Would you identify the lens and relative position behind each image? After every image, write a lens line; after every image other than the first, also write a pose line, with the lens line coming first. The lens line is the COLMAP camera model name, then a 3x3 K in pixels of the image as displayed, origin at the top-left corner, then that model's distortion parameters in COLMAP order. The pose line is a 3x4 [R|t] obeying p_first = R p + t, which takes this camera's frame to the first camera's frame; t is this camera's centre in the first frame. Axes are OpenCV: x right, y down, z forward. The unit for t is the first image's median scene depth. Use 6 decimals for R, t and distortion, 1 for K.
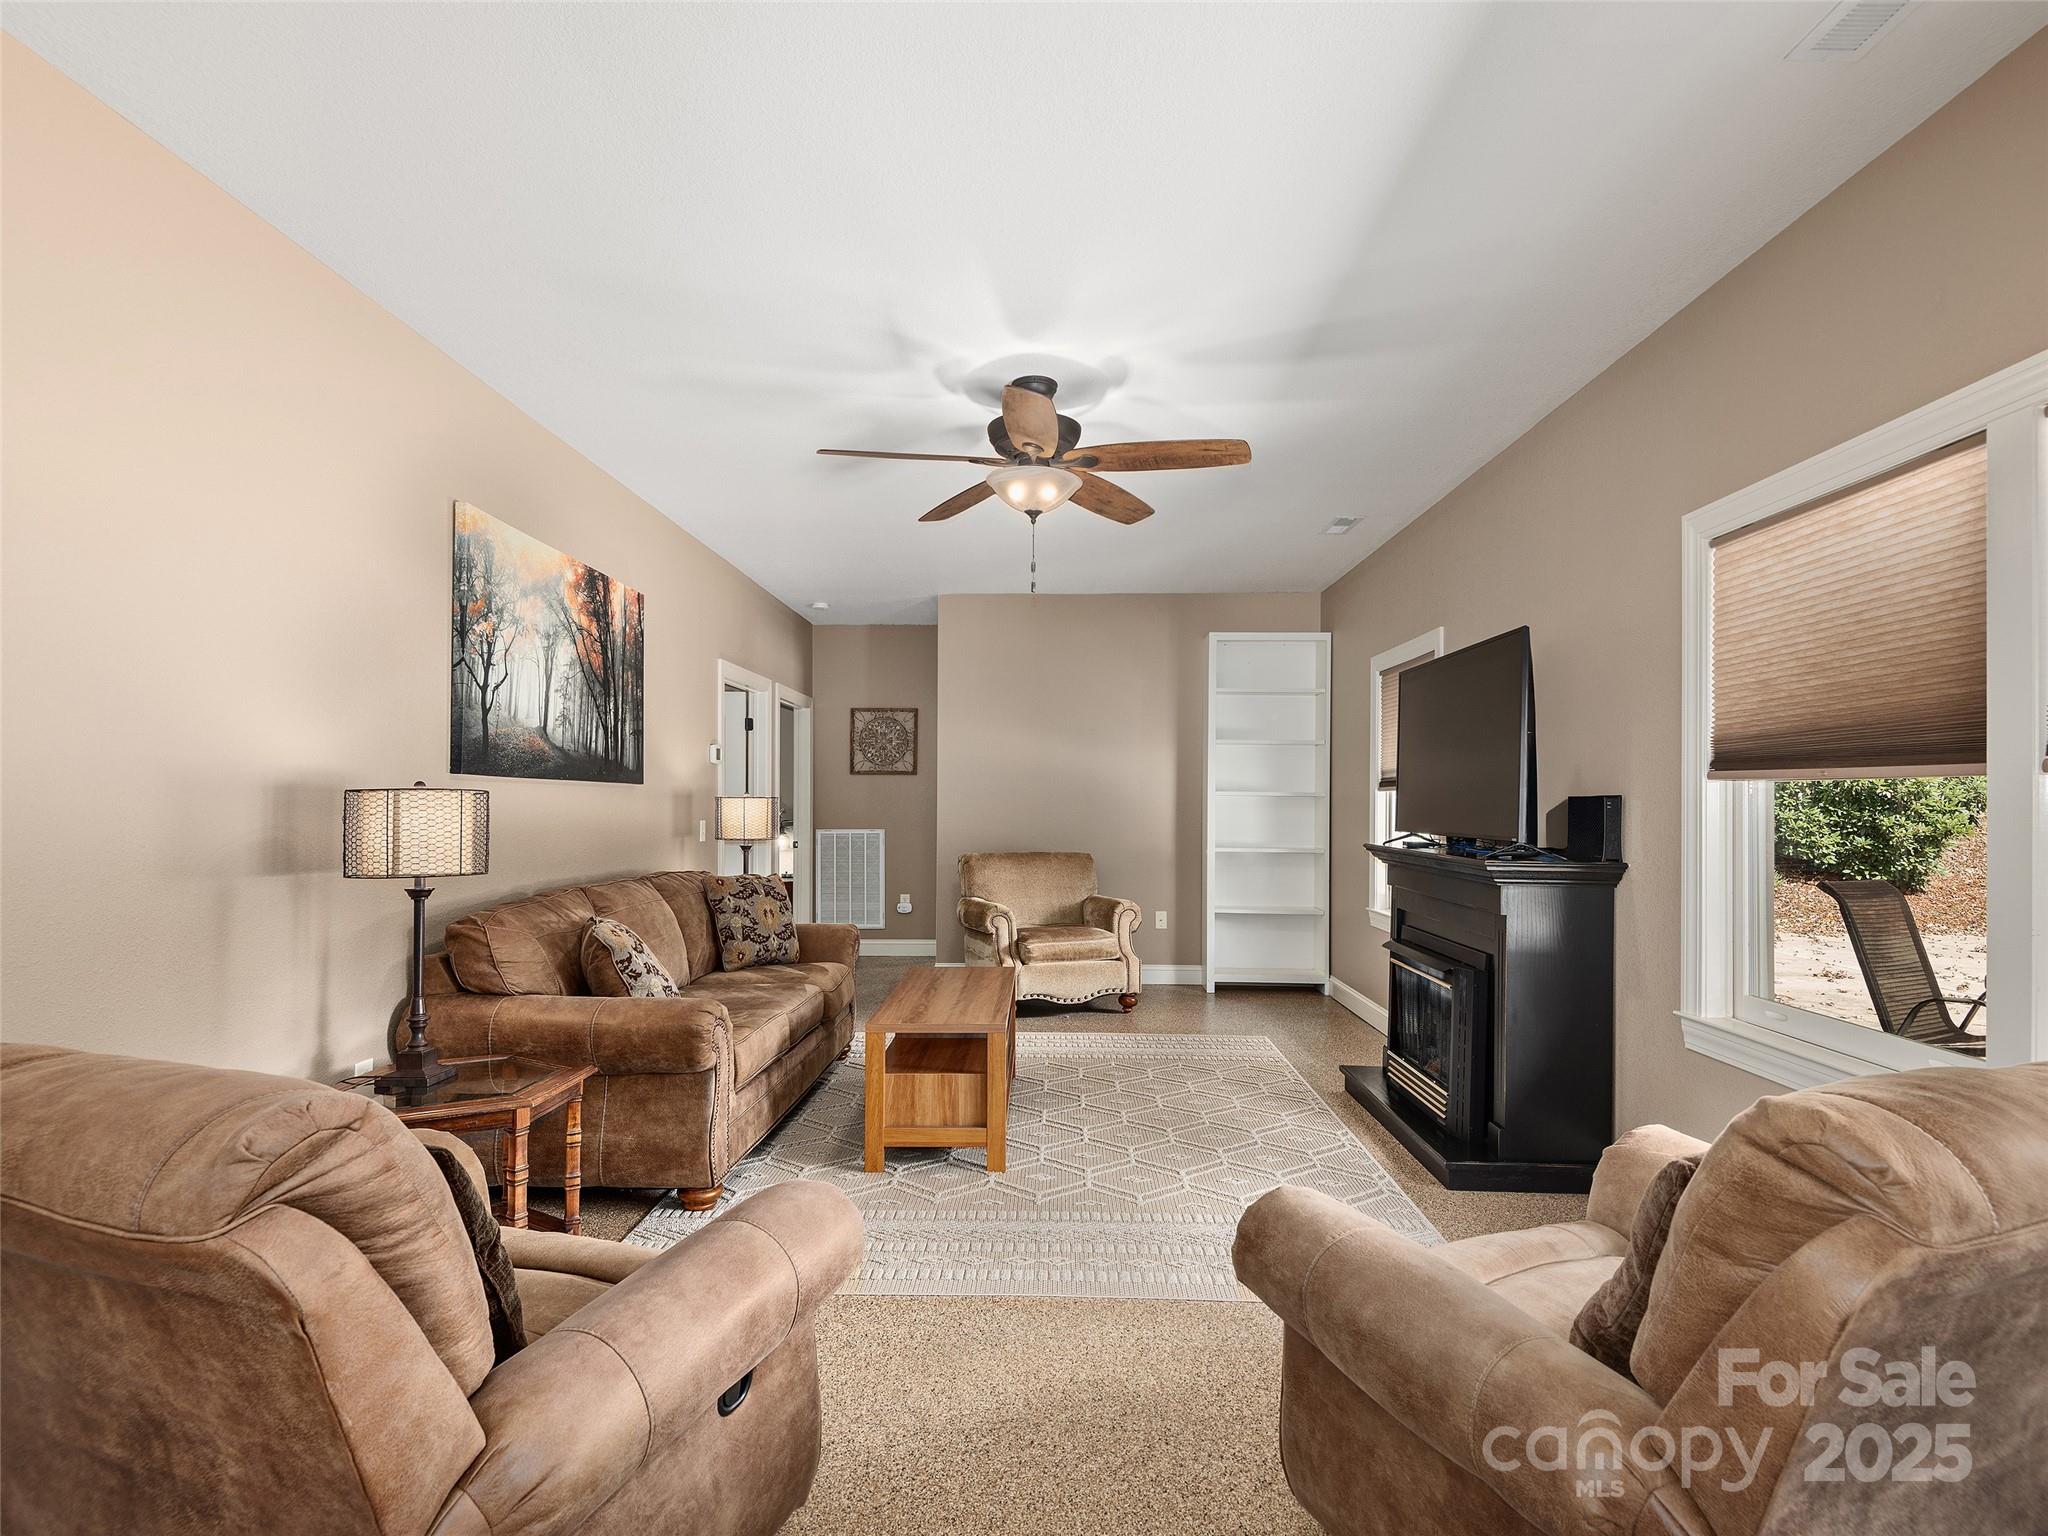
lens RADIAL K [[1056.7, 0, 1016.9], [0, 1056.7, 776.9], [0, 0, 1]] dist [0.062040, -0.039513]
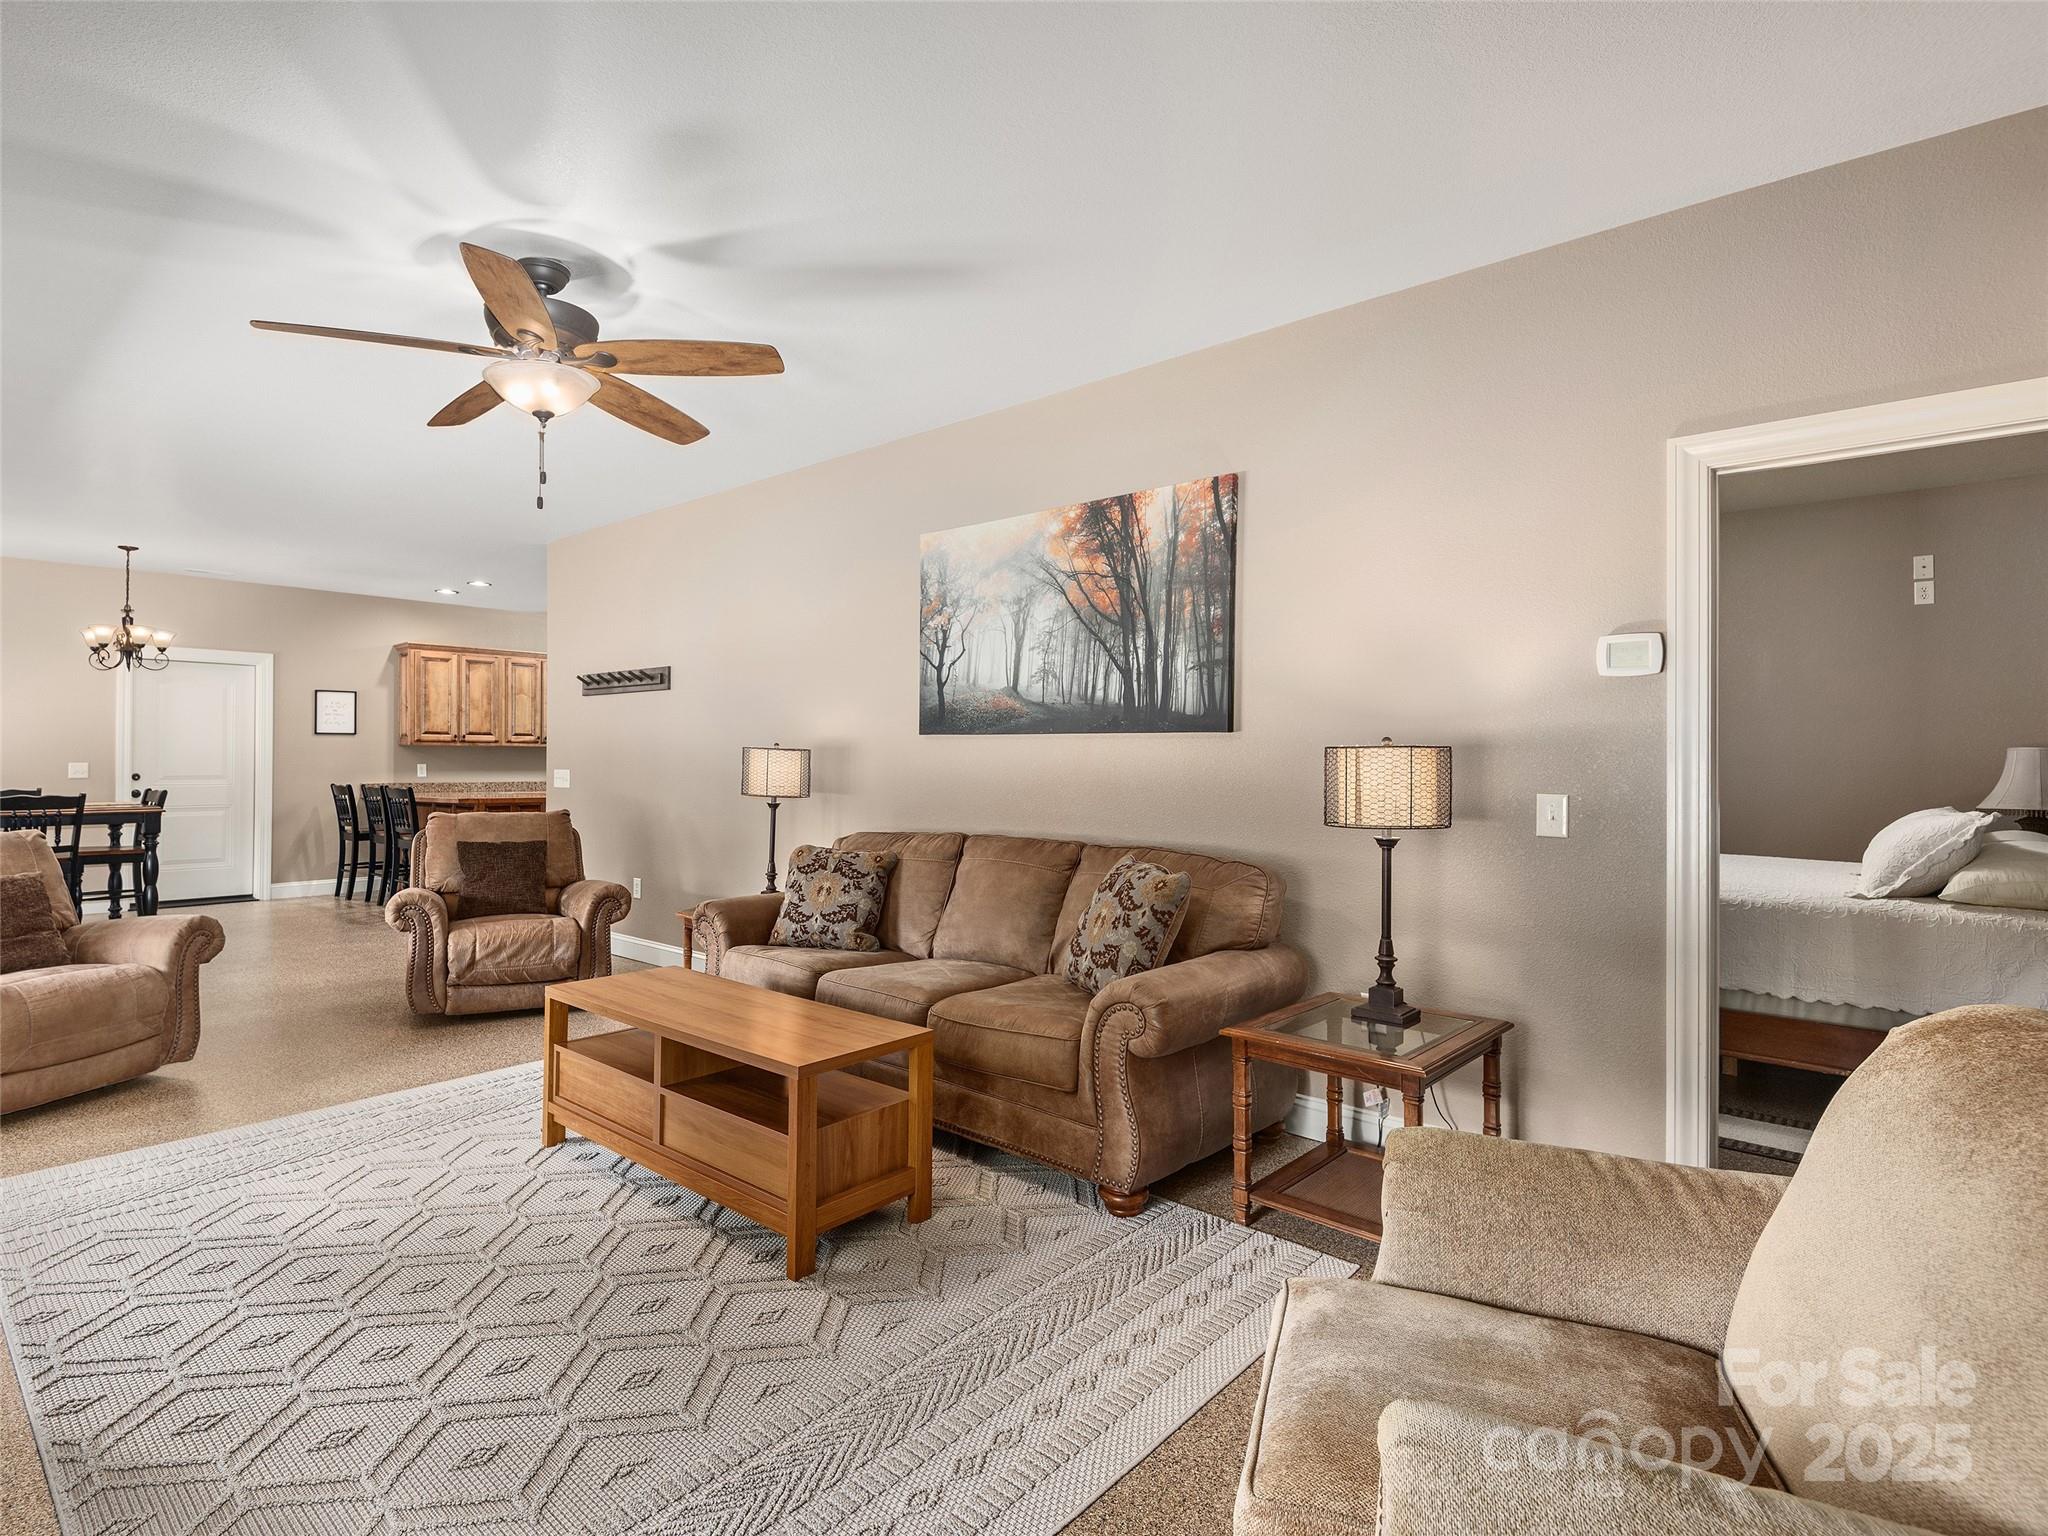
lens RADIAL K [[1056.7, 0, 1016.9], [0, 1056.7, 776.9], [0, 0, 1]] dist [0.062040, -0.039513]
pose [[-0.632808, -0.001589, -0.774307, 0.407575], [0.006549, 0.999951, -0.007405, 0.056089], [0.774281, -0.009756, -0.632767, 1.766903]]
